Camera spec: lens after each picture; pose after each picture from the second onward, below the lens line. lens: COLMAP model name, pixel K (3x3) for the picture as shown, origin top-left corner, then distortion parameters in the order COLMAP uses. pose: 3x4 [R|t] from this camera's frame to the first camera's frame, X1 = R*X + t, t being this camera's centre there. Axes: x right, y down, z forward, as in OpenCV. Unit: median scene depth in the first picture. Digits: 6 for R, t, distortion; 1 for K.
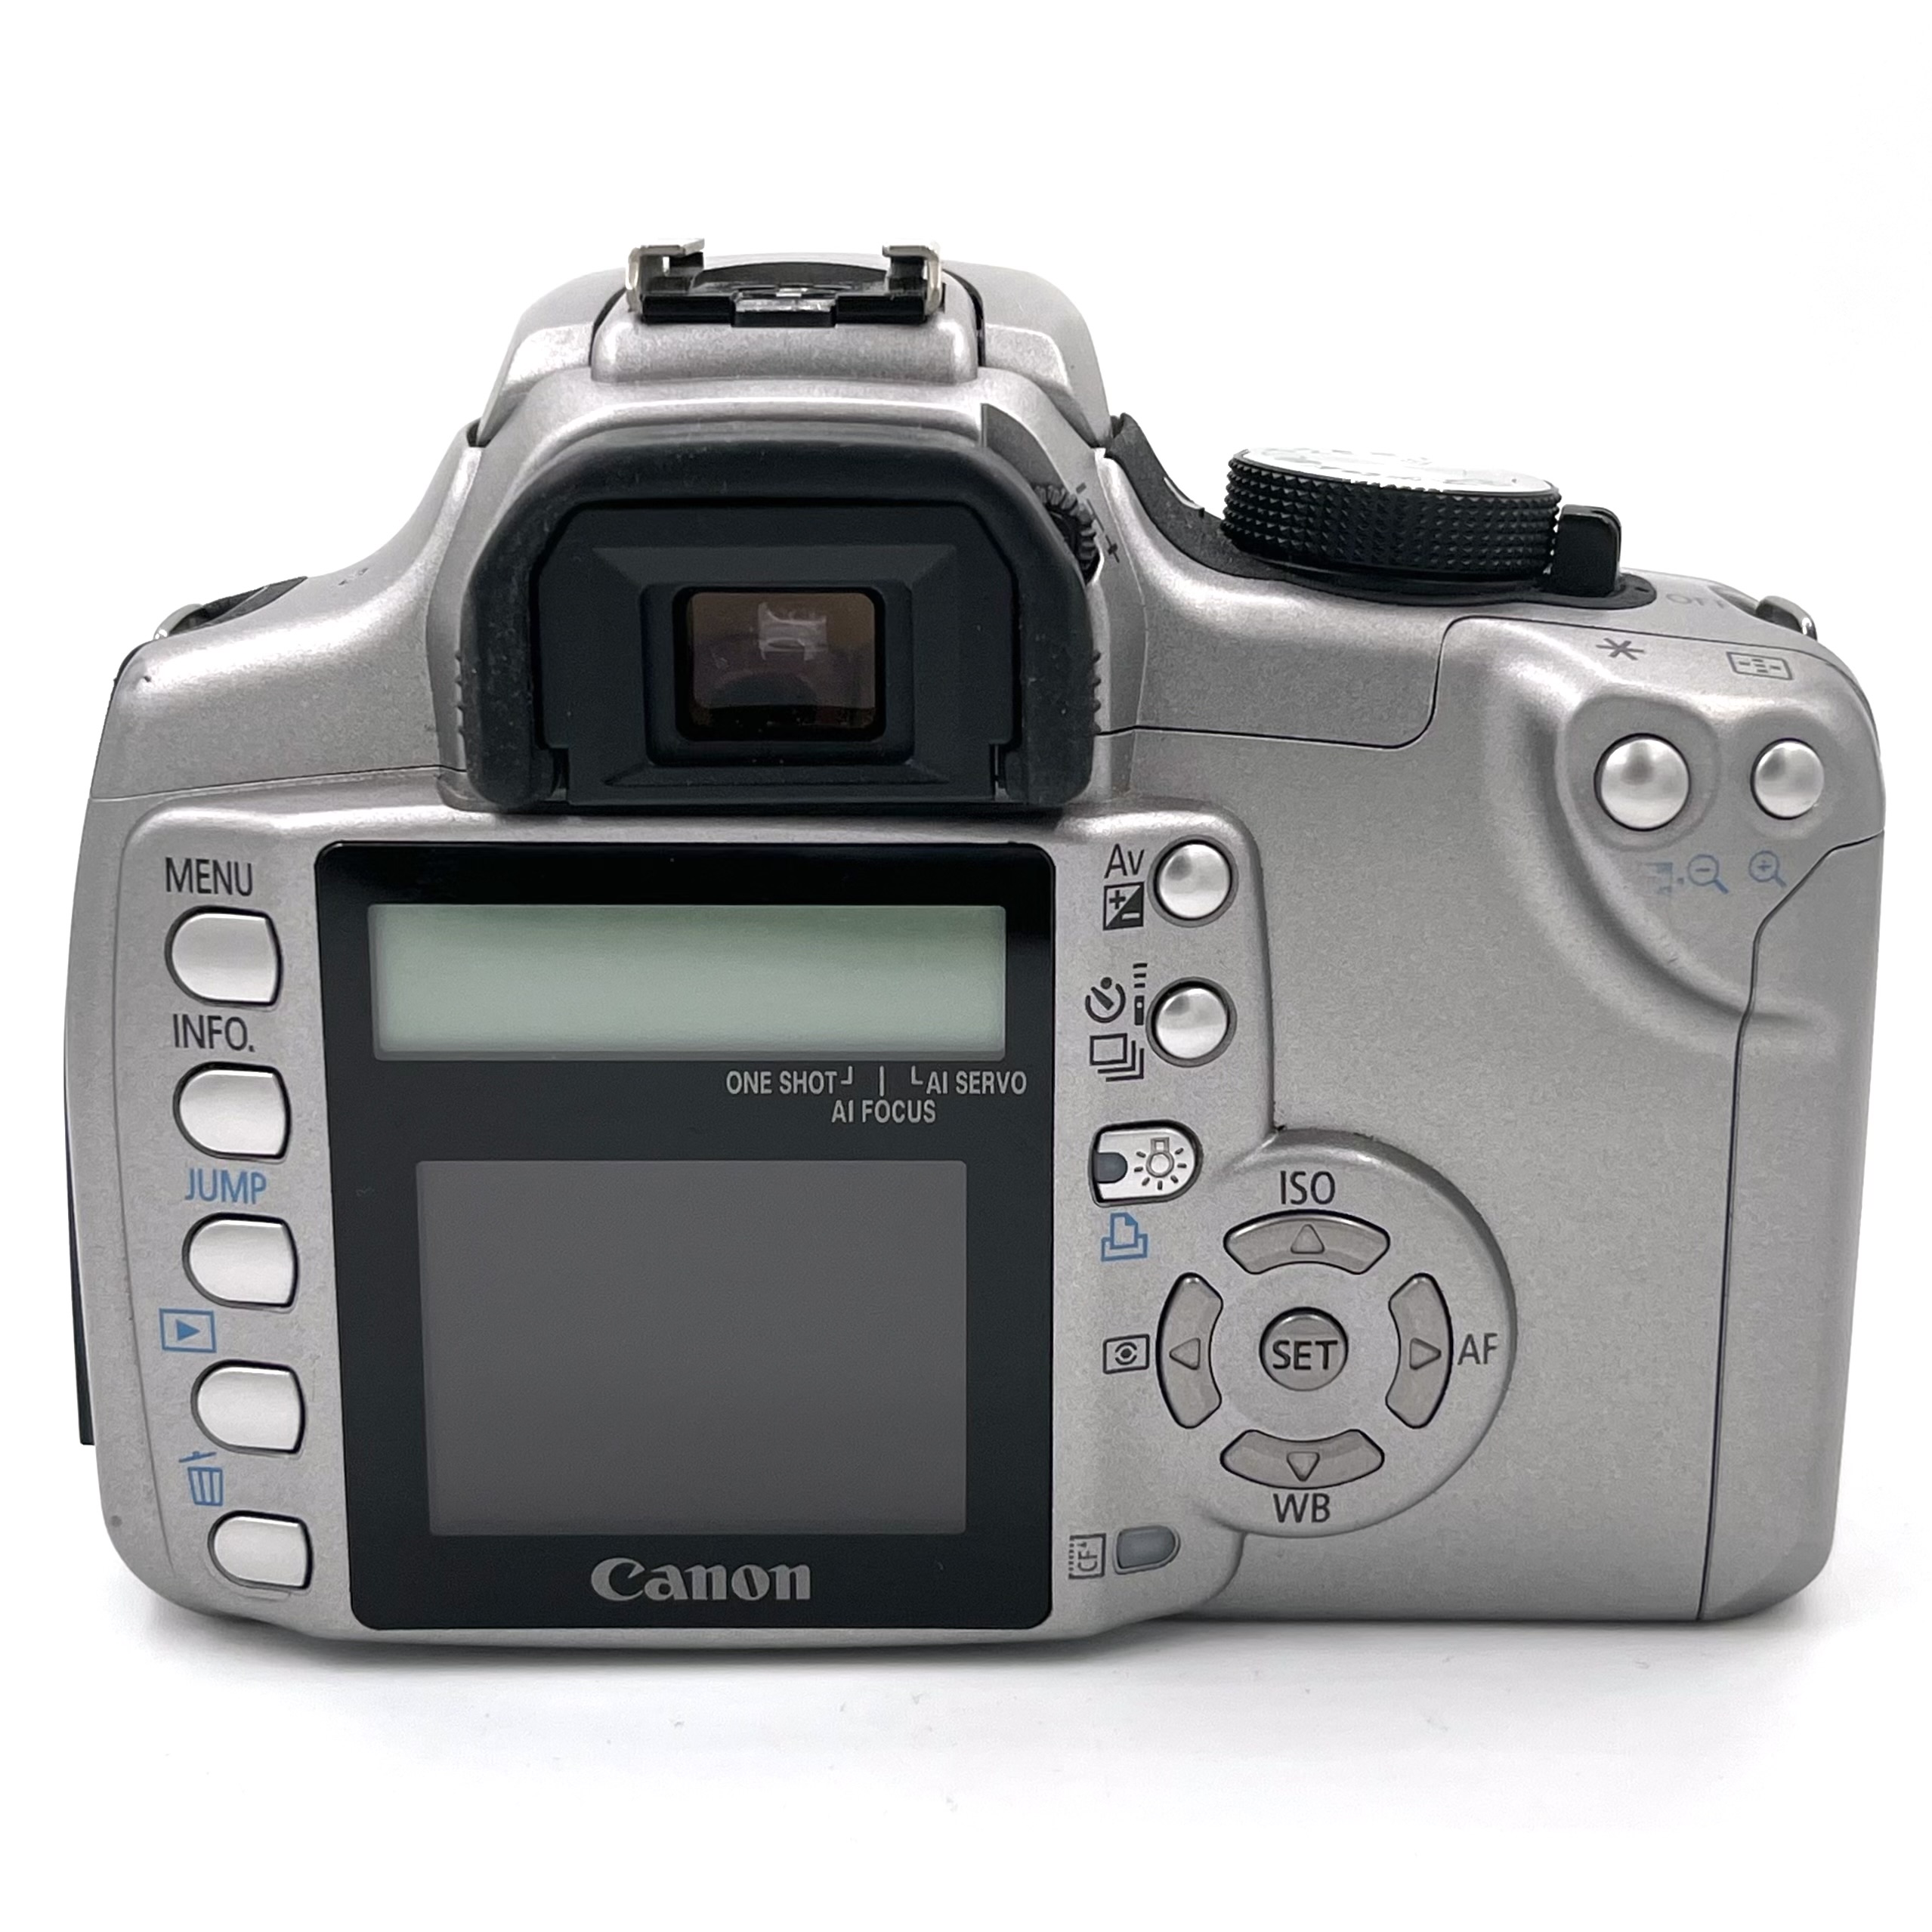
lens RADIAL K [[3449.9, 0, 965.9], [0, 3449.9, 854.0], [0, 0, 1]] dist [-0.006276, 0.018268]
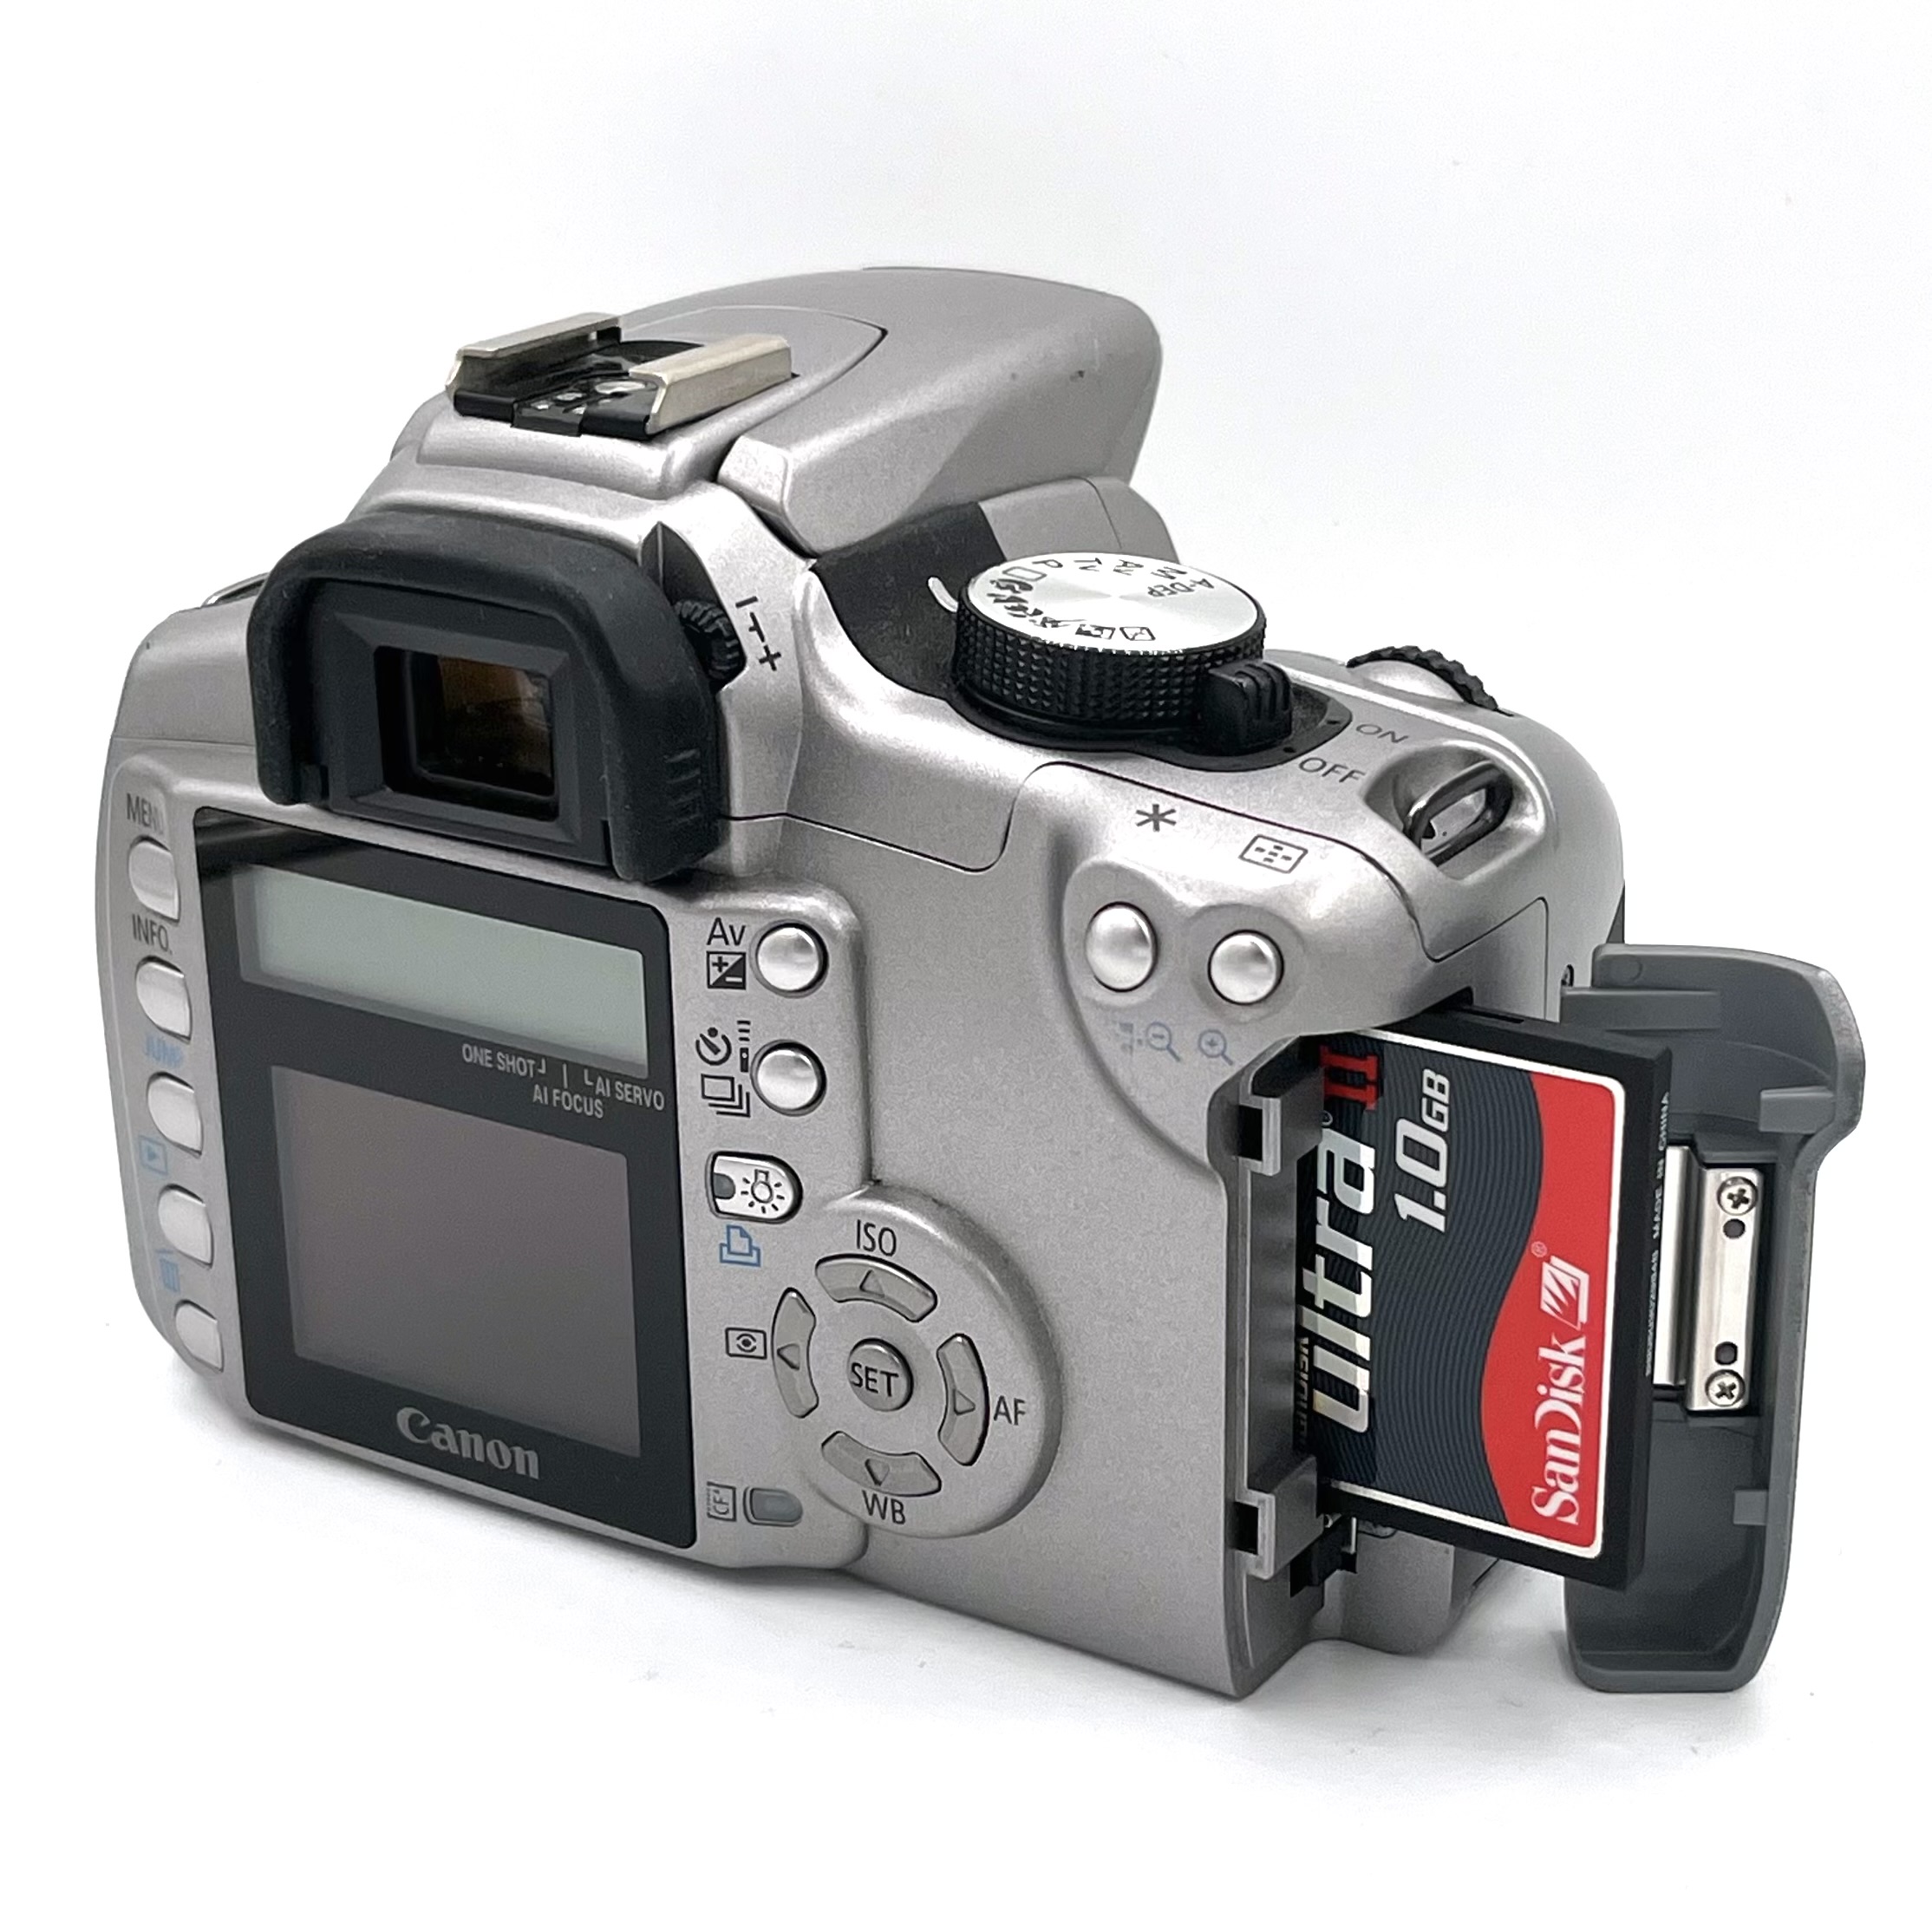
lens RADIAL K [[3851.3, 0, 966.0], [0, 3851.3, 966.0], [0, 0, 1]] dist [0.003779, -0.075314]
pose [[0.858097, 0.179602, -0.481054, 0.719967], [-0.112413, 0.979817, 0.165296, -0.204349], [0.501032, -0.087763, 0.860967, -0.066701]]
